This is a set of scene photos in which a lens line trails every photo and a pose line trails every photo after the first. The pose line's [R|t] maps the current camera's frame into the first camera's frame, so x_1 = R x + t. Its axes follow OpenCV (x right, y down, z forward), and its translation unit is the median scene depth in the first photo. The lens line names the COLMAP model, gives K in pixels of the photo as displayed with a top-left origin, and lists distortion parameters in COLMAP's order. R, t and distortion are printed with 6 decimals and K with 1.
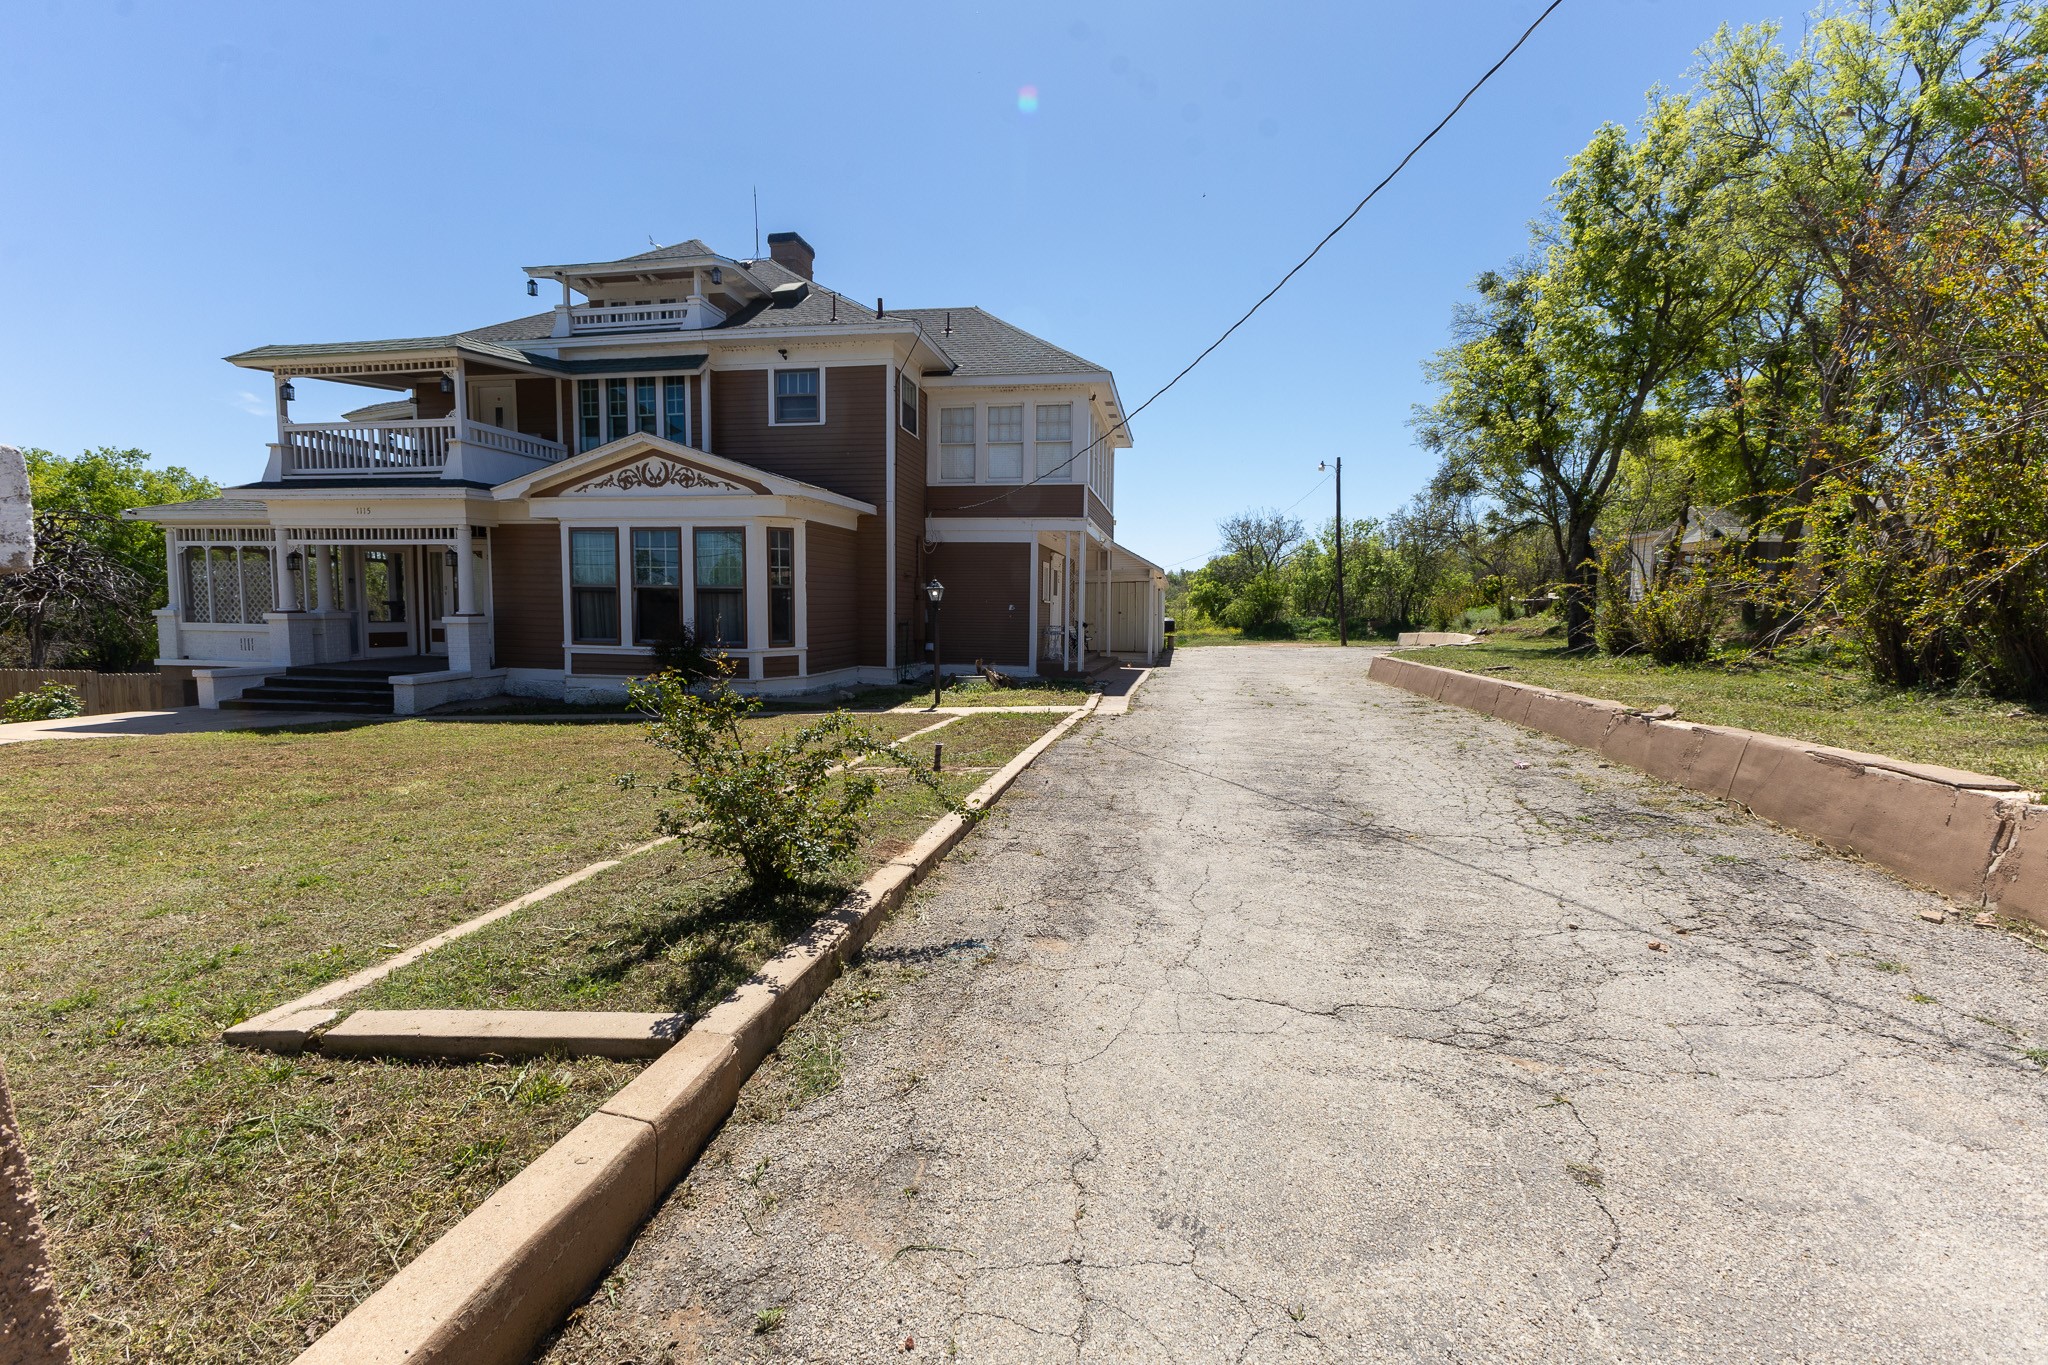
lens RADIAL K [[881.3, 0, 1023.3], [0, 881.3, 681.4], [0, 0, 1]] dist [0.014686, -0.001805]
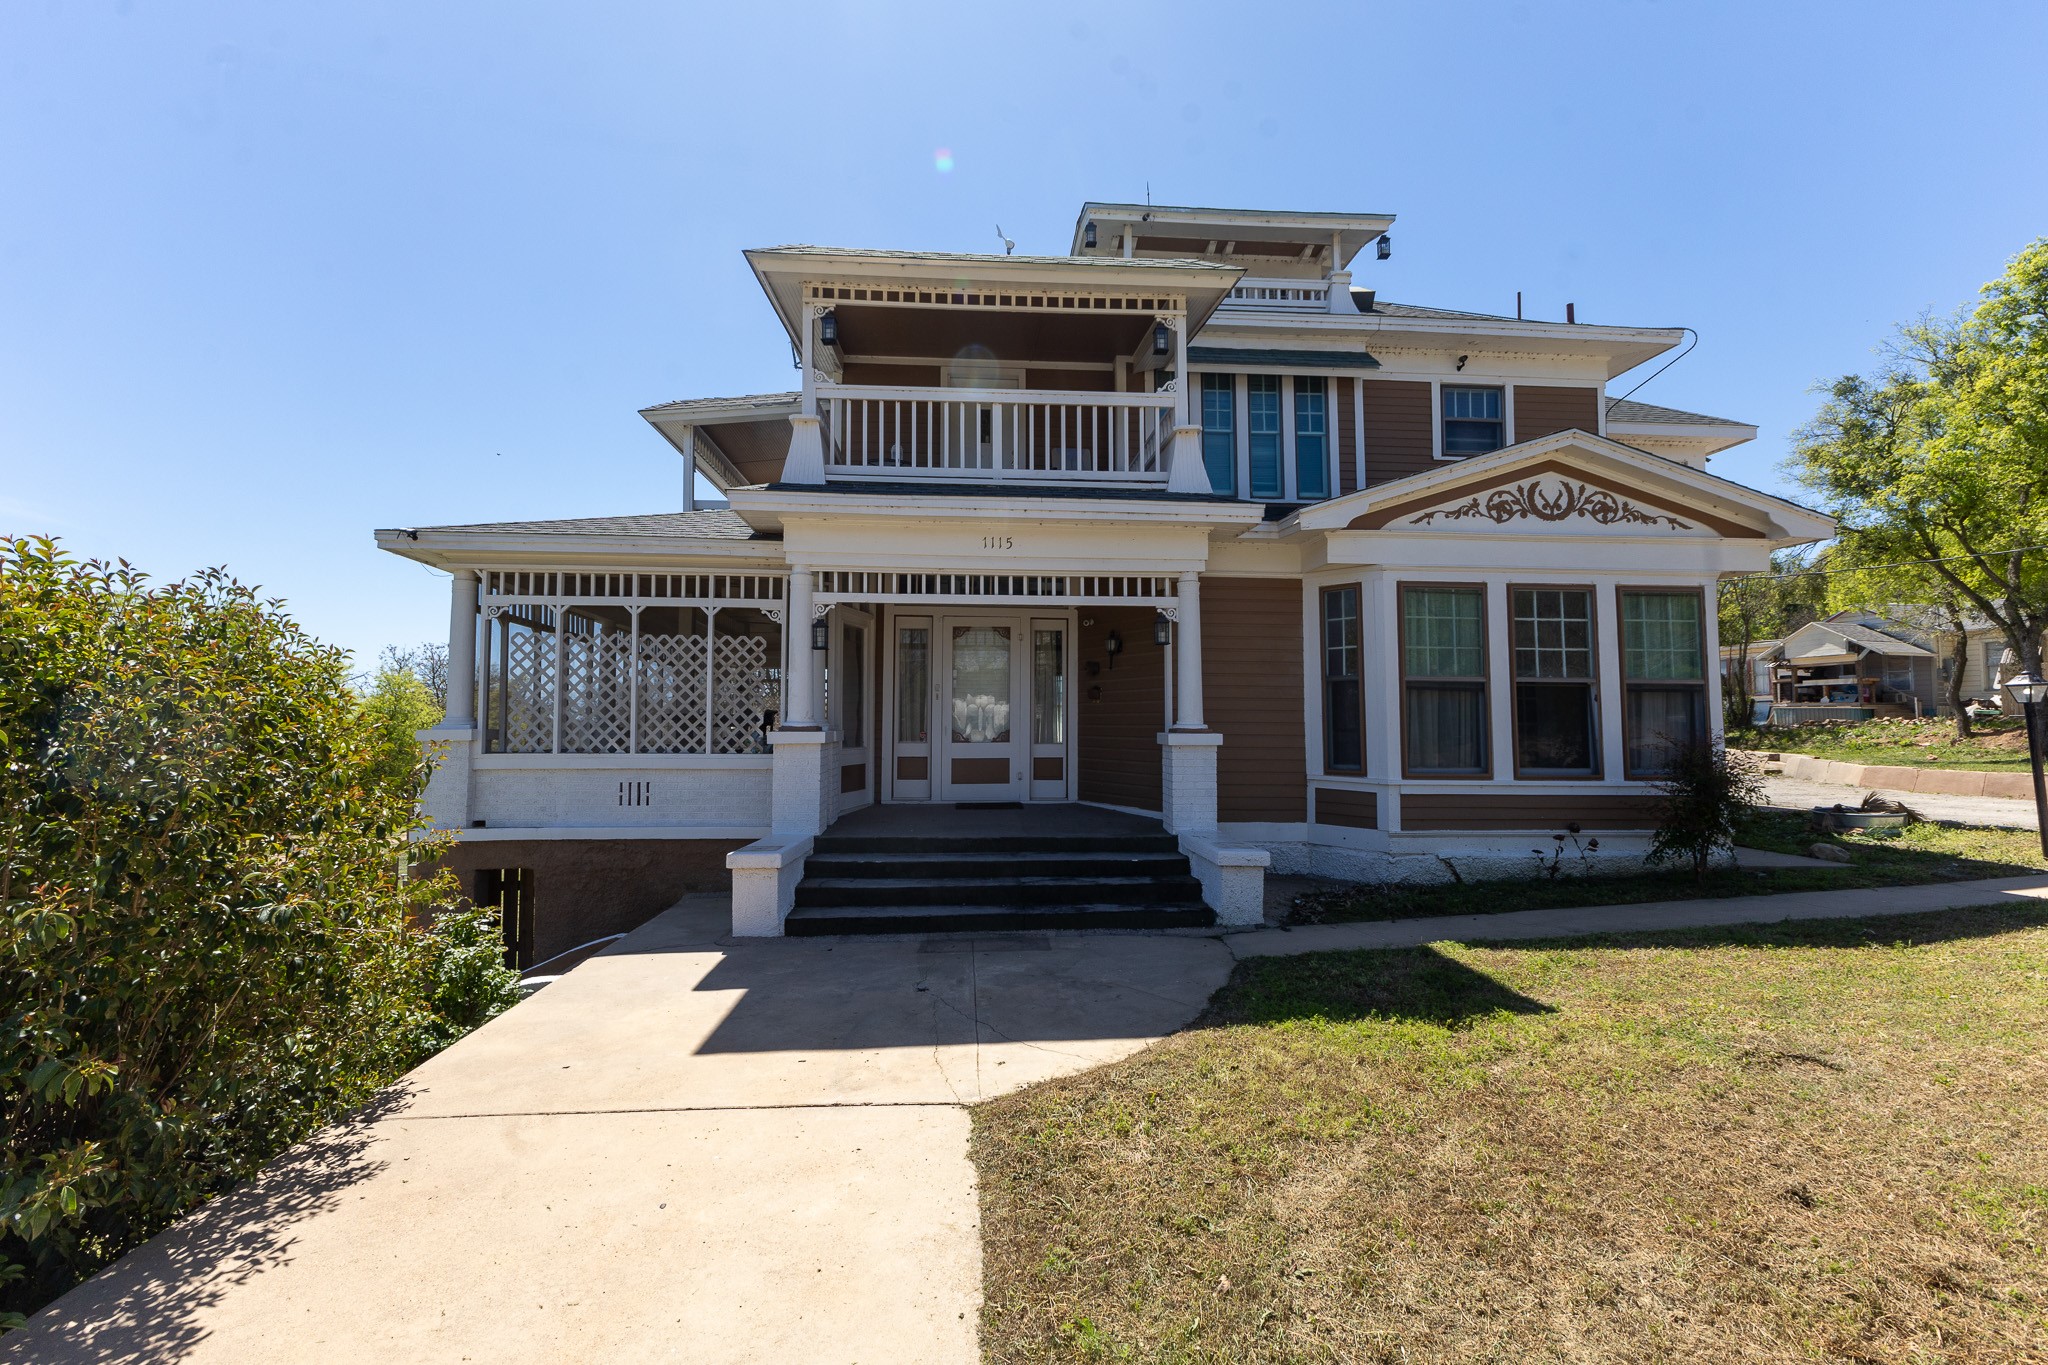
lens RADIAL K [[881.3, 0, 1020.8], [0, 881.3, 684.4], [0, 0, 1]] dist [0.014686, -0.001805]
pose [[0.962726, 0.005870, 0.270415, -0.865281], [0.029648, 0.991450, -0.127075, -0.035776], [-0.268849, 0.130356, 0.954321, 0.482854]]
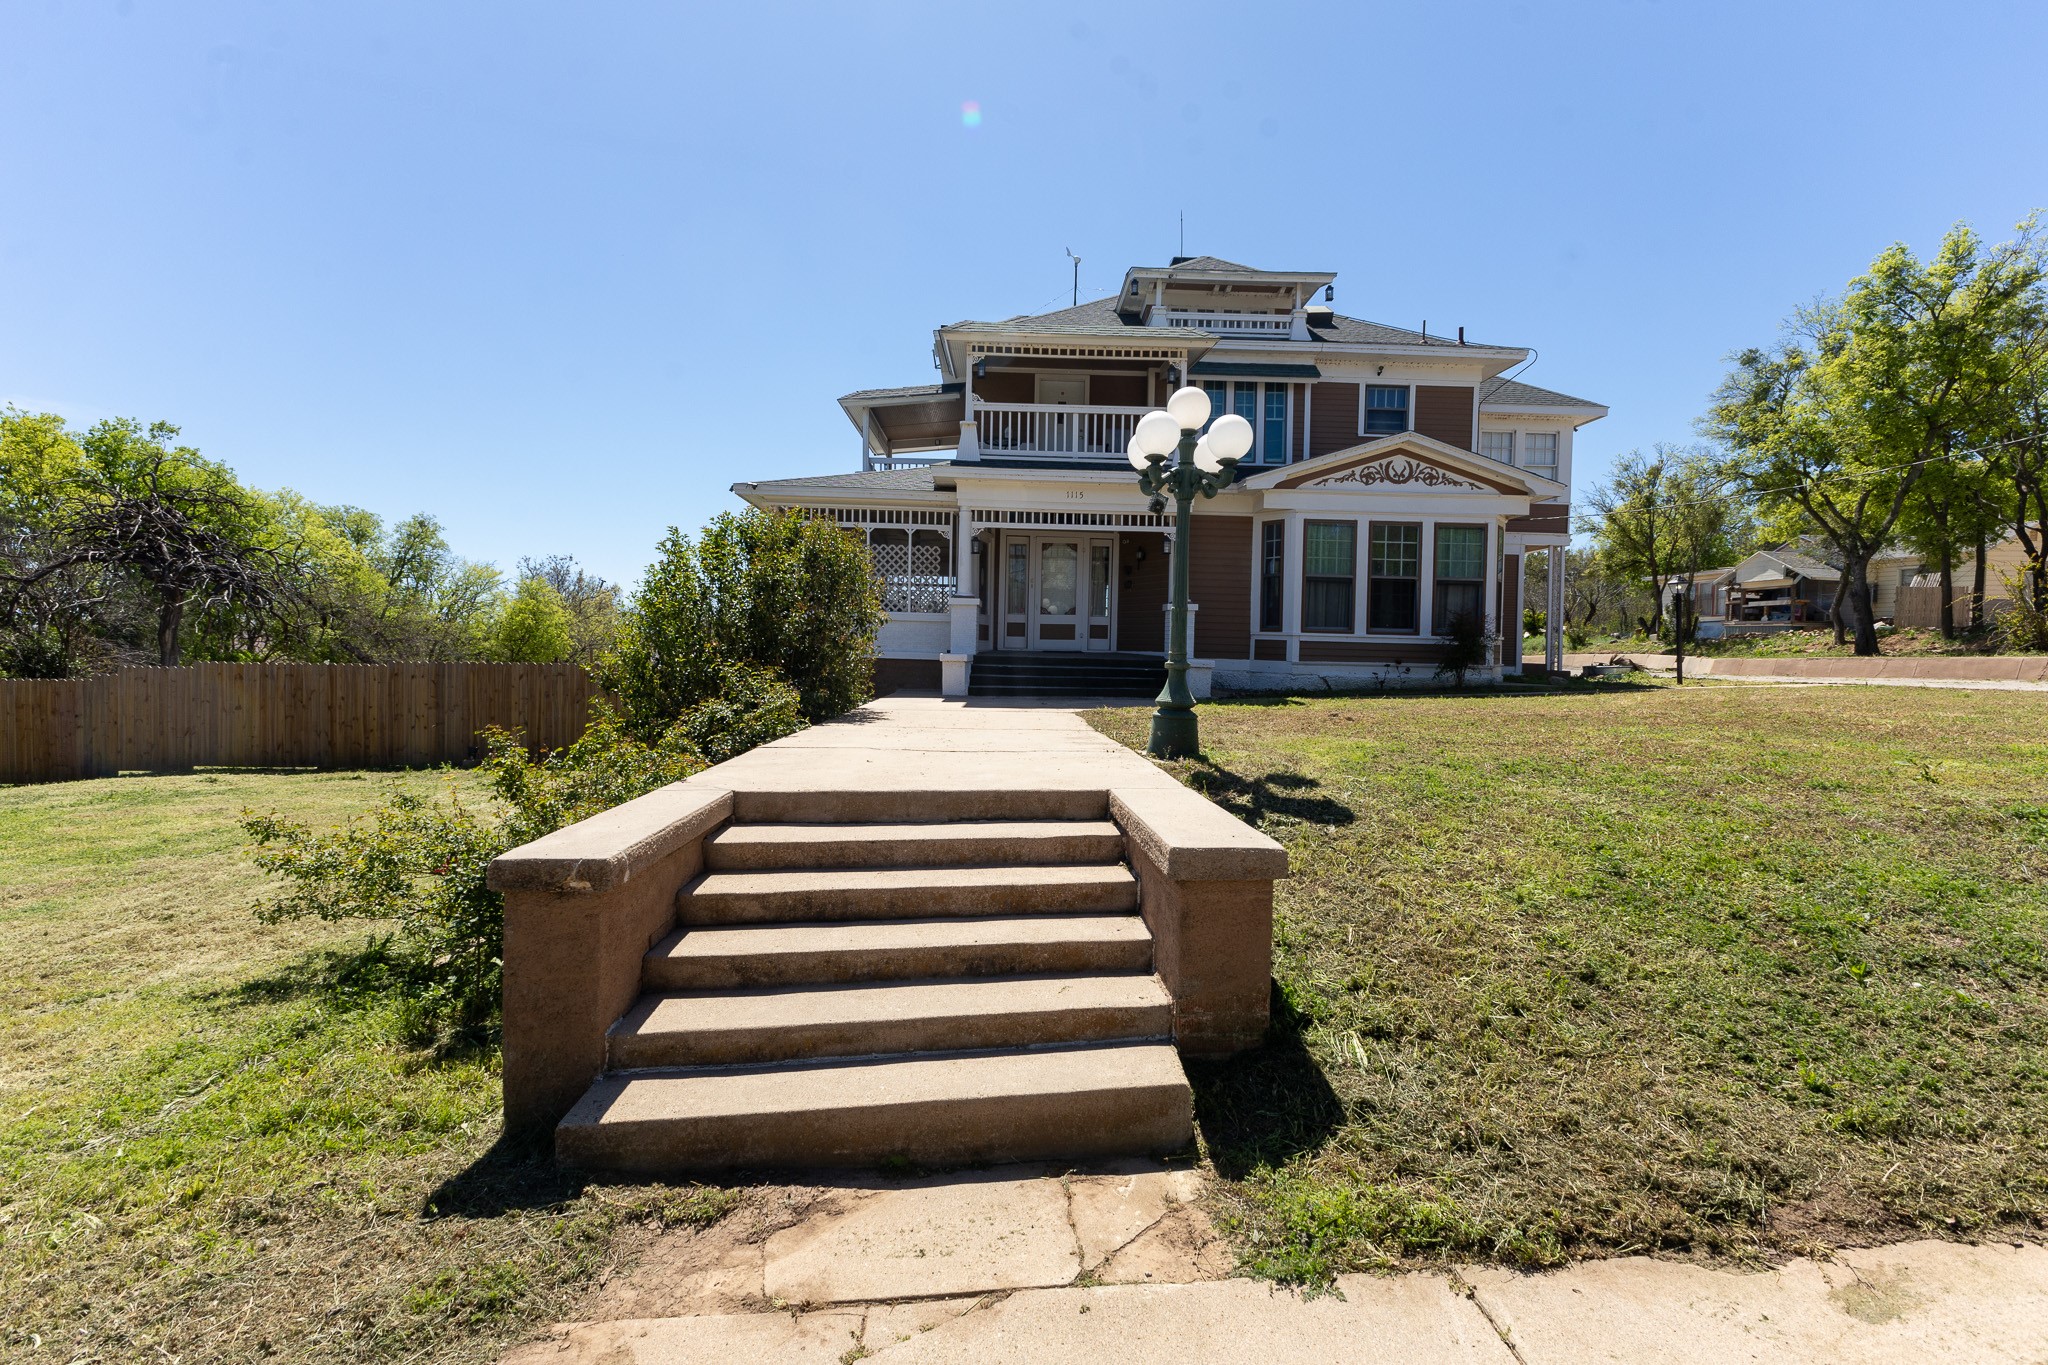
lens RADIAL K [[881.3, 0, 1017.0], [0, 881.3, 682.5], [0, 0, 1]] dist [0.014686, -0.001805]
pose [[0.975197, 0.002752, 0.221322, -1.008070], [0.007213, 0.998996, -0.044206, 0.056106], [-0.221221, 0.044706, 0.974198, 0.074891]]
